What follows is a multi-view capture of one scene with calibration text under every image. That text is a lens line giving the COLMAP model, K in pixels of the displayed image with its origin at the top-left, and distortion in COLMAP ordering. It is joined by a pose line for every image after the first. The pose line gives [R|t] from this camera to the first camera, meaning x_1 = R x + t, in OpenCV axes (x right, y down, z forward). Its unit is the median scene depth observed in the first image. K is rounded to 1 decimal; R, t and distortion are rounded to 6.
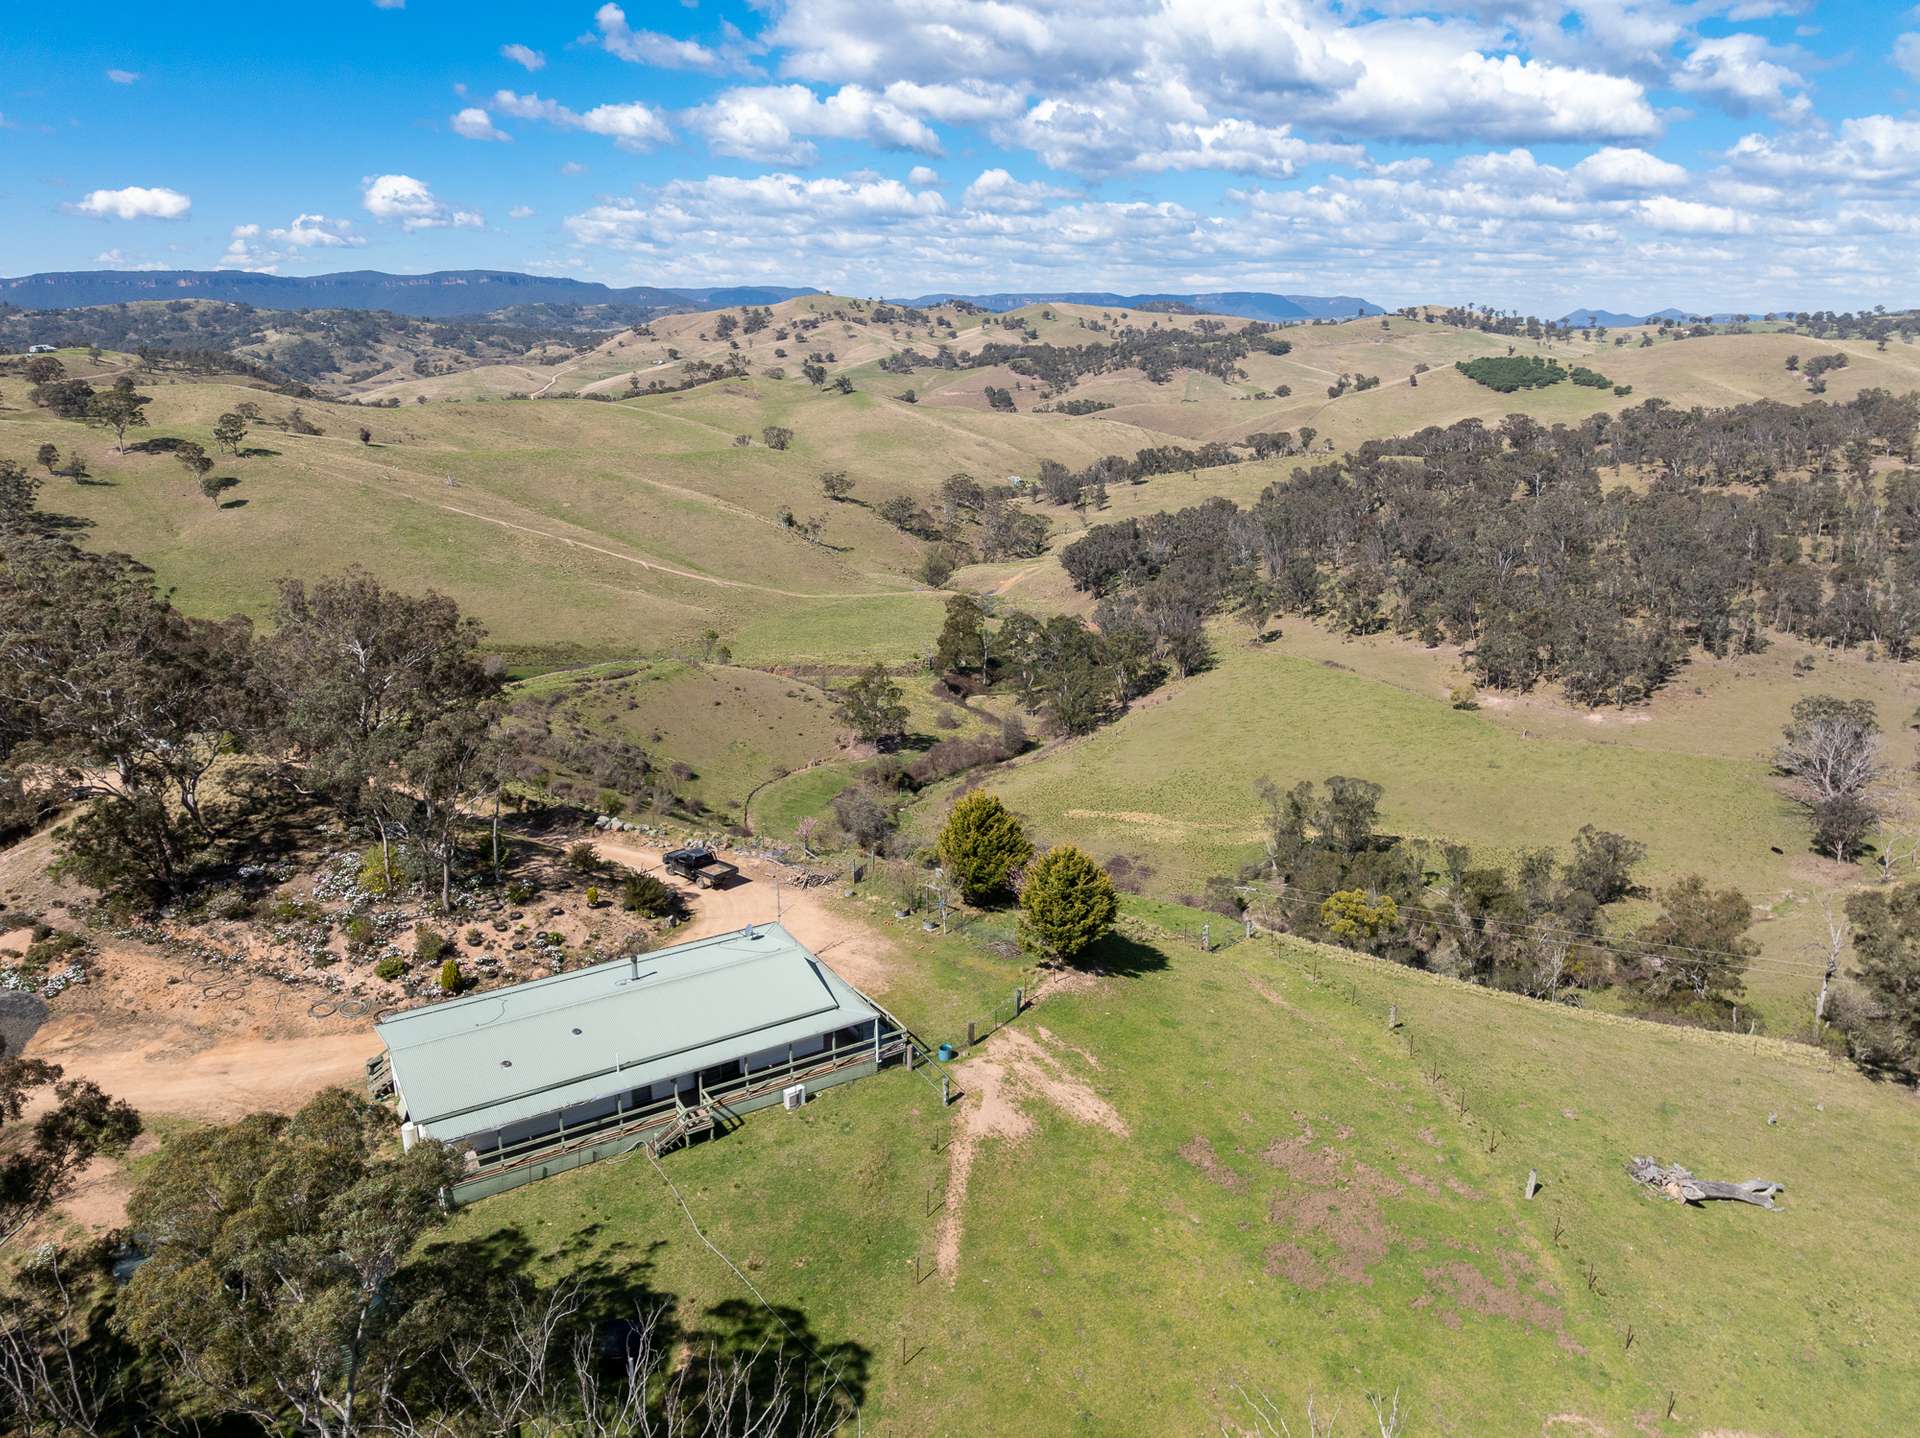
lens RADIAL K [[1343.3, 0, 961.8], [0, 1343.3, 722.7], [0, 0, 1]] dist [-0.059288, 0.024058]
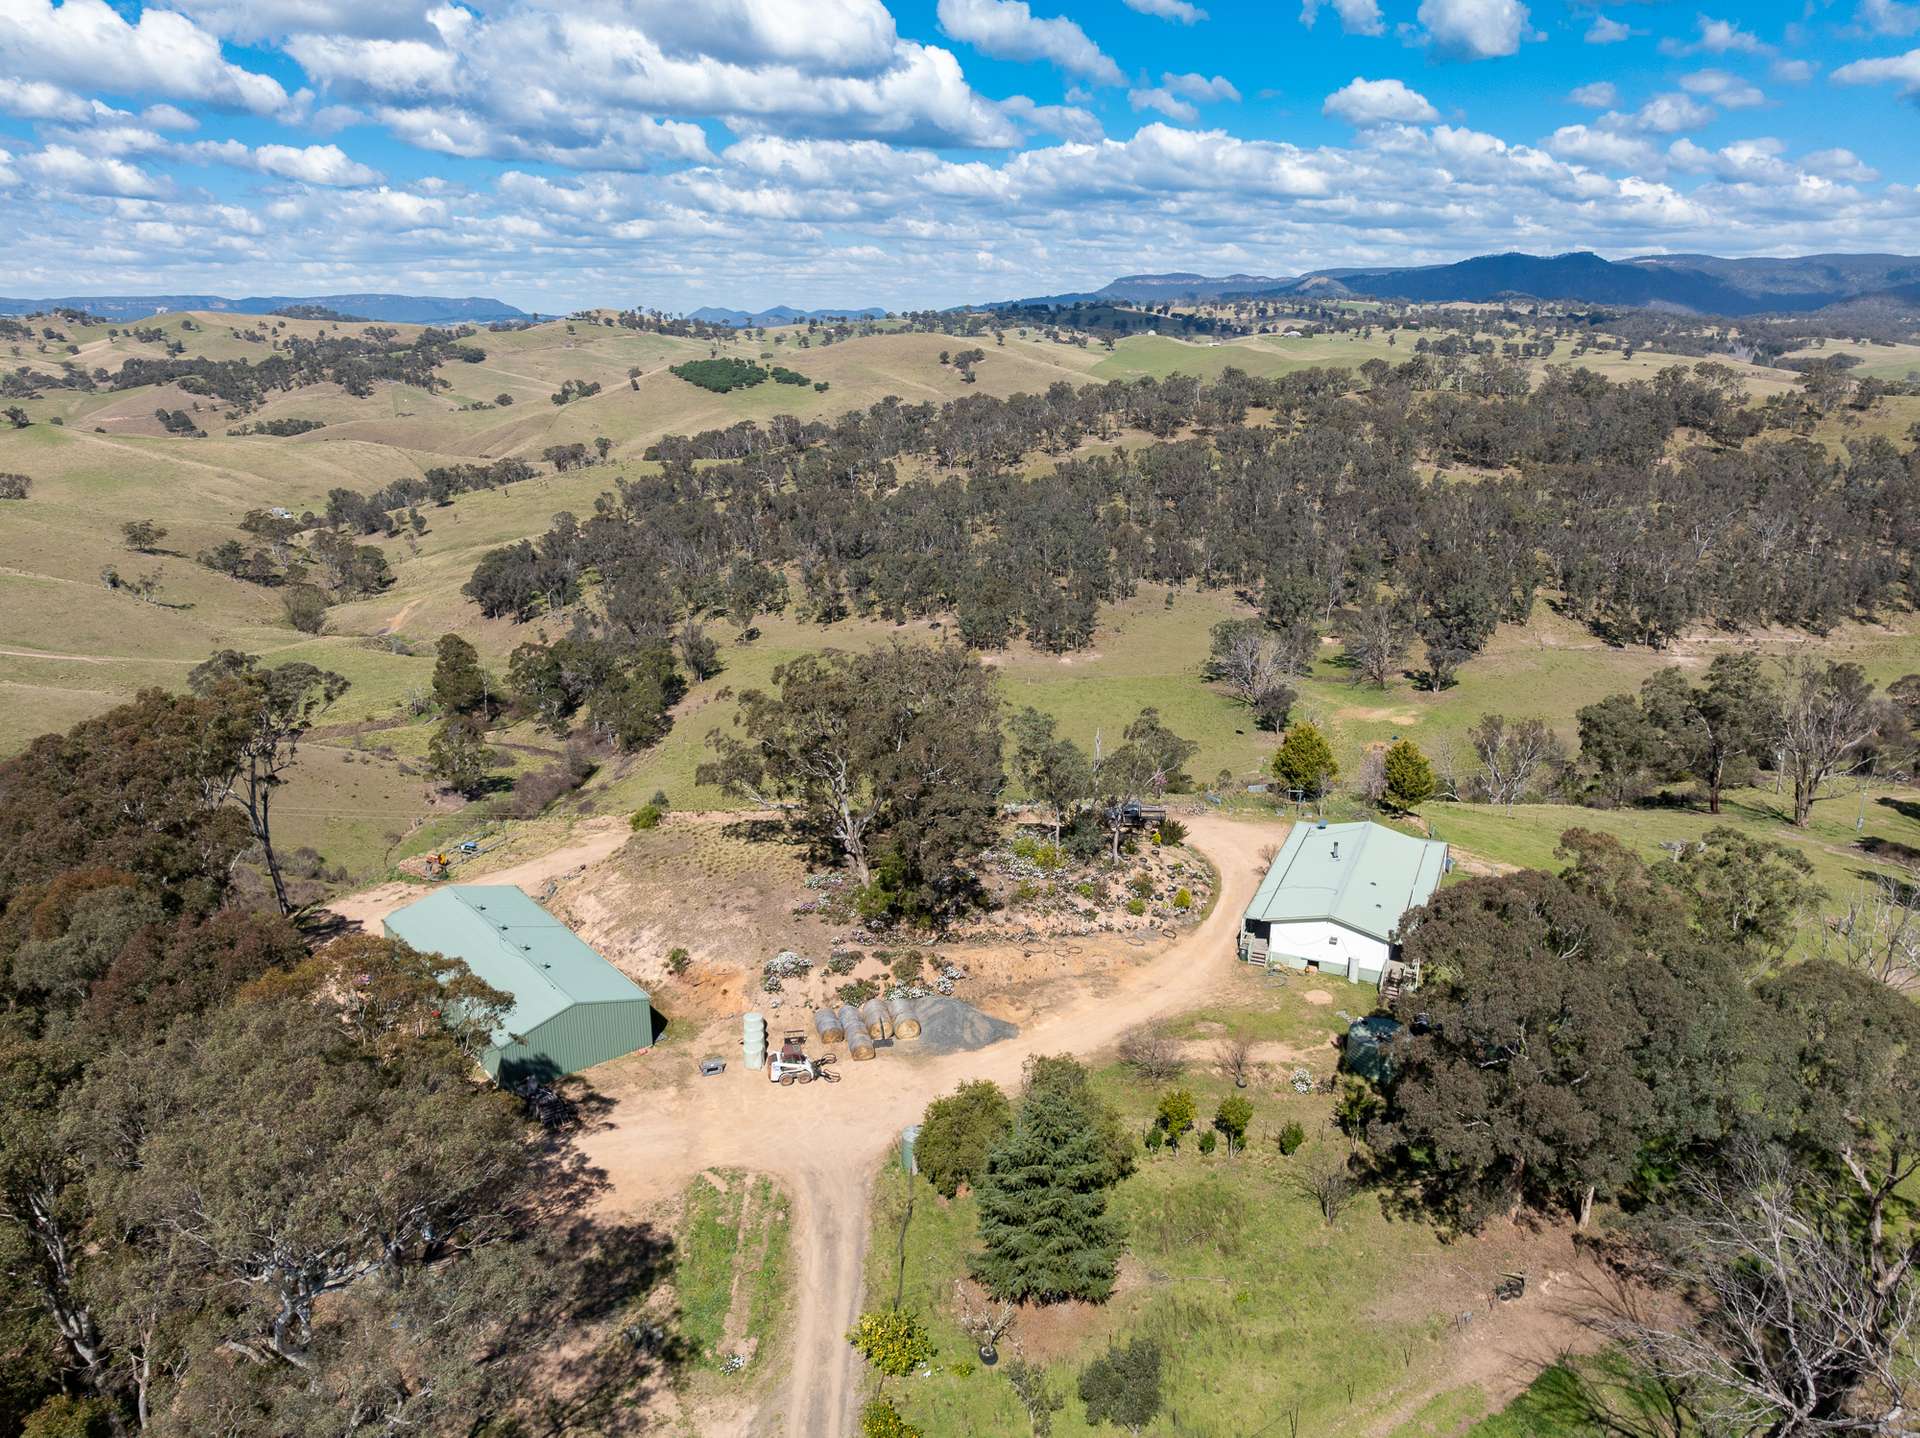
lens RADIAL K [[1343.3, 0, 968.7], [0, 1343.3, 711.1], [0, 0, 1]] dist [-0.059288, 0.024058]
pose [[0.819866, -0.158887, 0.550067, -0.124799], [0.163311, 0.985709, 0.041309, -0.009808], [-0.548770, 0.055964, 0.834098, -0.008071]]
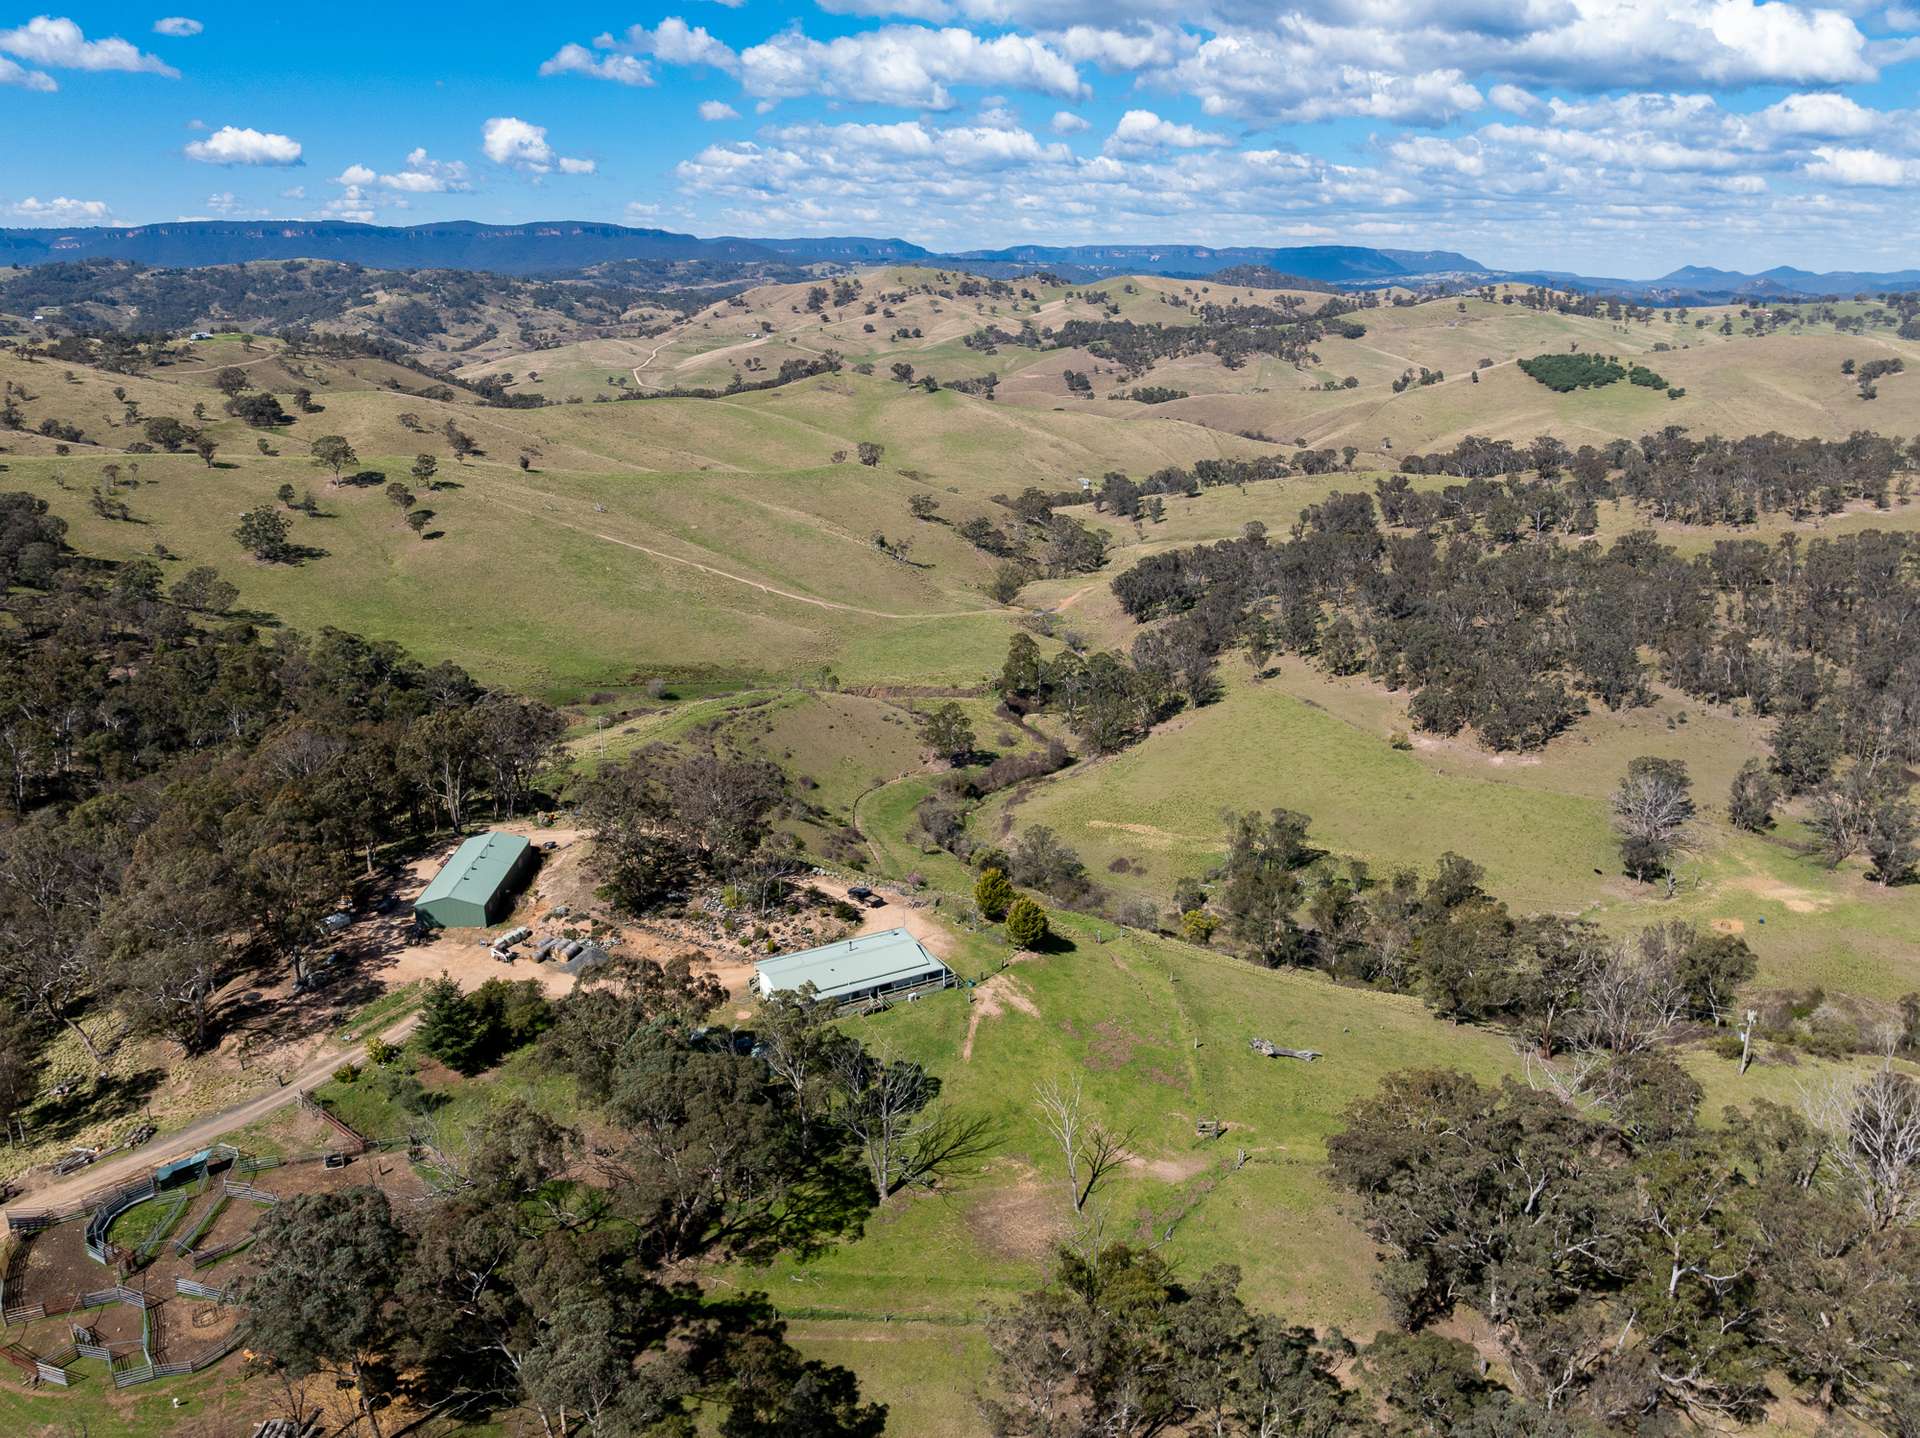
lens RADIAL K [[1343.3, 0, 966.9], [0, 1343.3, 720.5], [0, 0, 1]] dist [-0.059288, 0.024058]
pose [[0.998266, 0.026101, -0.052757, 0.008952], [-0.024295, 0.999107, 0.034577, -0.029872], [0.053613, -0.033235, 0.998009, -0.134260]]
